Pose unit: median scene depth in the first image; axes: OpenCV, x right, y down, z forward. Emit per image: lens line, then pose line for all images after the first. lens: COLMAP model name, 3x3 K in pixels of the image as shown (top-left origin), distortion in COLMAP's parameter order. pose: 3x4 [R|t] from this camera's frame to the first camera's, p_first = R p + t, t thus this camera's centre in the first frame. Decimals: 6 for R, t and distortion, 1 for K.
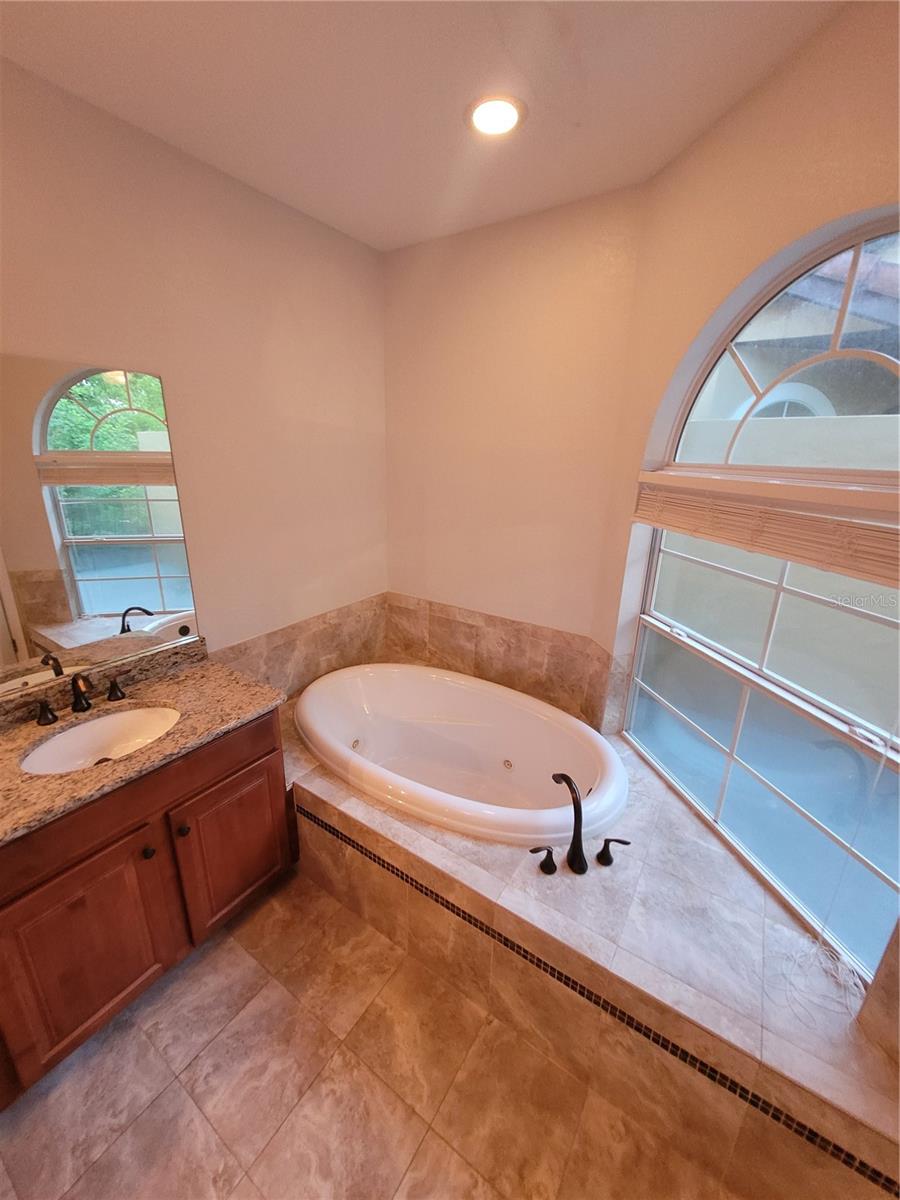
lens RADIAL K [[465.1, 0, 438.7], [0, 465.1, 597.1], [0, 0, 1]] dist [0.007579, -0.002352]
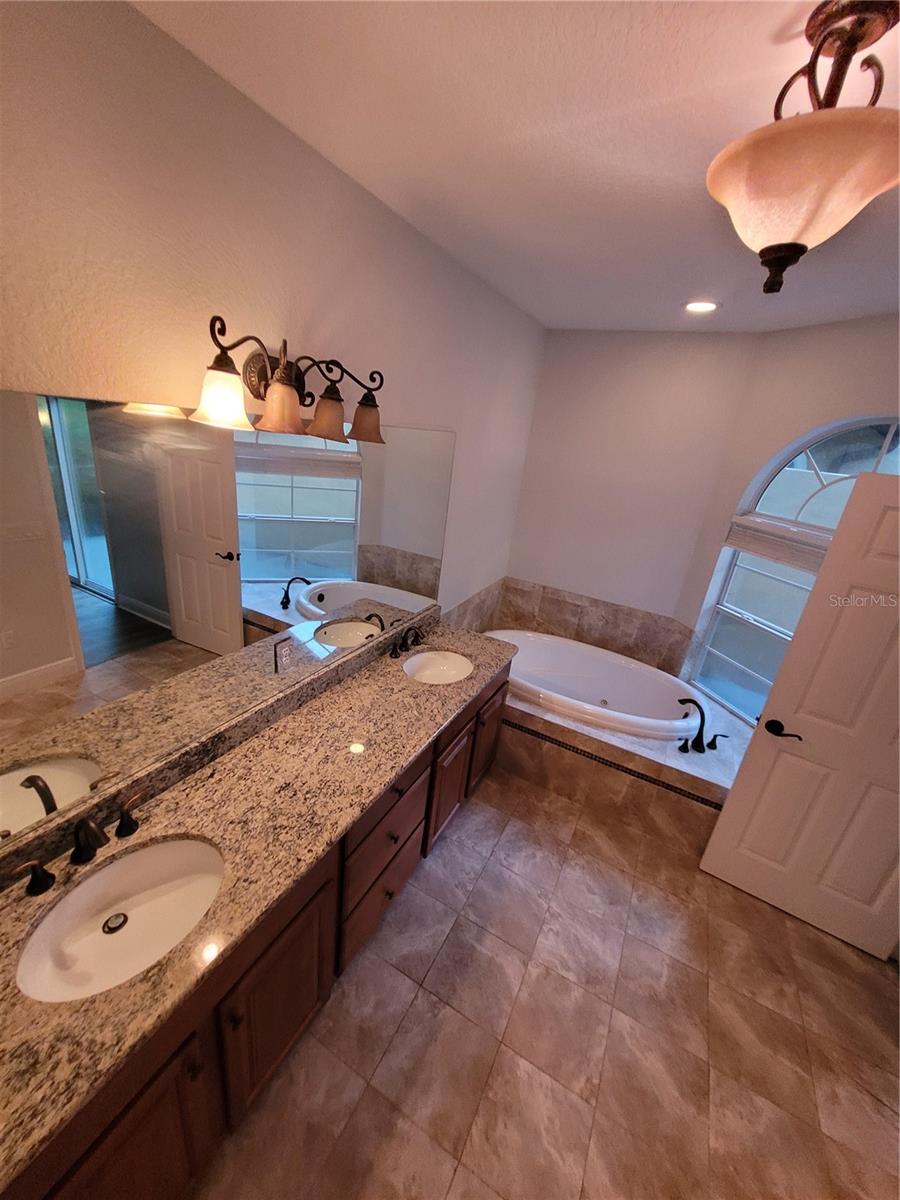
lens RADIAL K [[465.1, 0, 437.7], [0, 465.1, 597.9], [0, 0, 1]] dist [0.007579, -0.002352]
pose [[0.991852, 0.049606, 0.117343, -0.726988], [-0.056460, 0.996843, 0.055825, -0.021233], [-0.114203, -0.061995, 0.991521, -0.465277]]
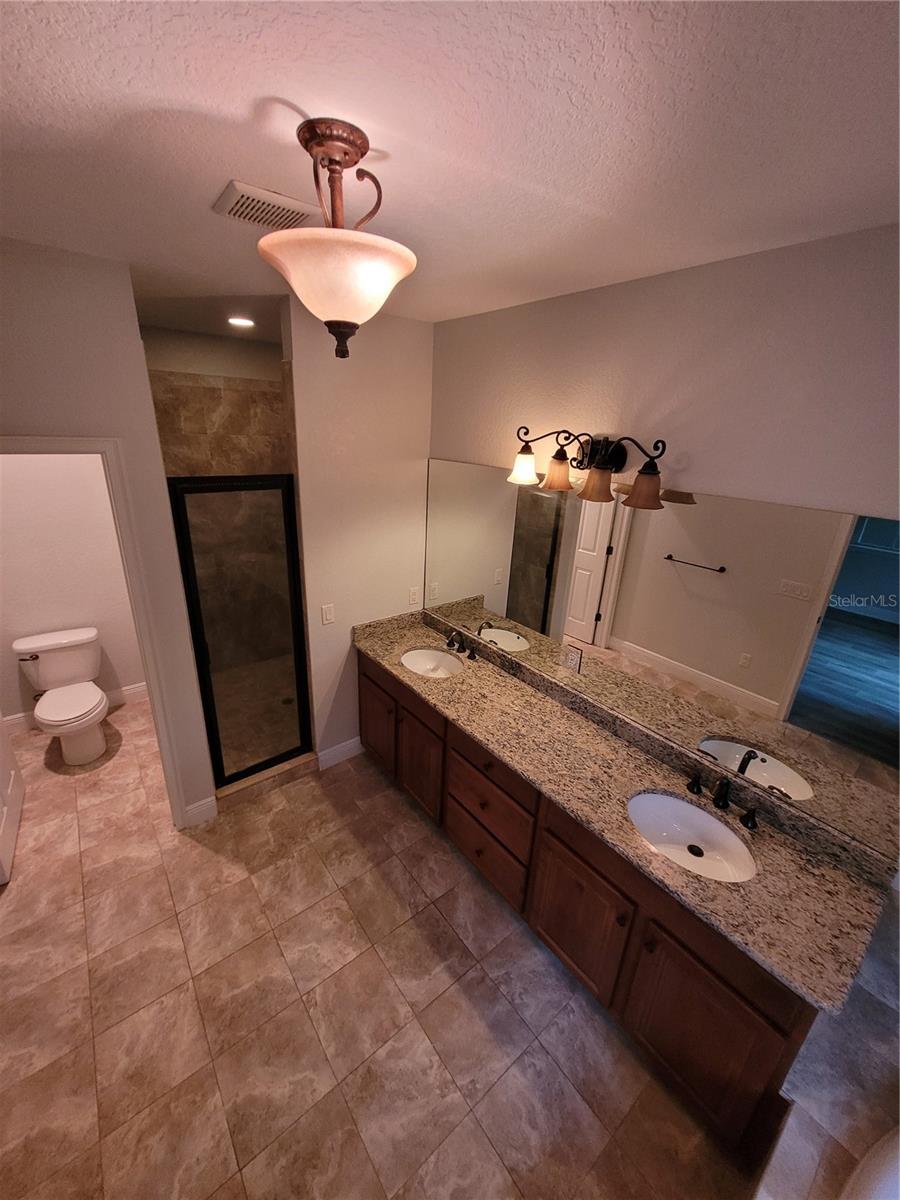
lens RADIAL K [[465.1, 0, 446.2], [0, 465.1, 599.1], [0, 0, 1]] dist [0.007579, -0.002352]
pose [[-0.297892, 0.306407, -0.904088, 0.240923], [-0.326867, 0.857094, 0.398181, -0.349198], [0.896894, 0.414131, -0.155167, 0.335891]]
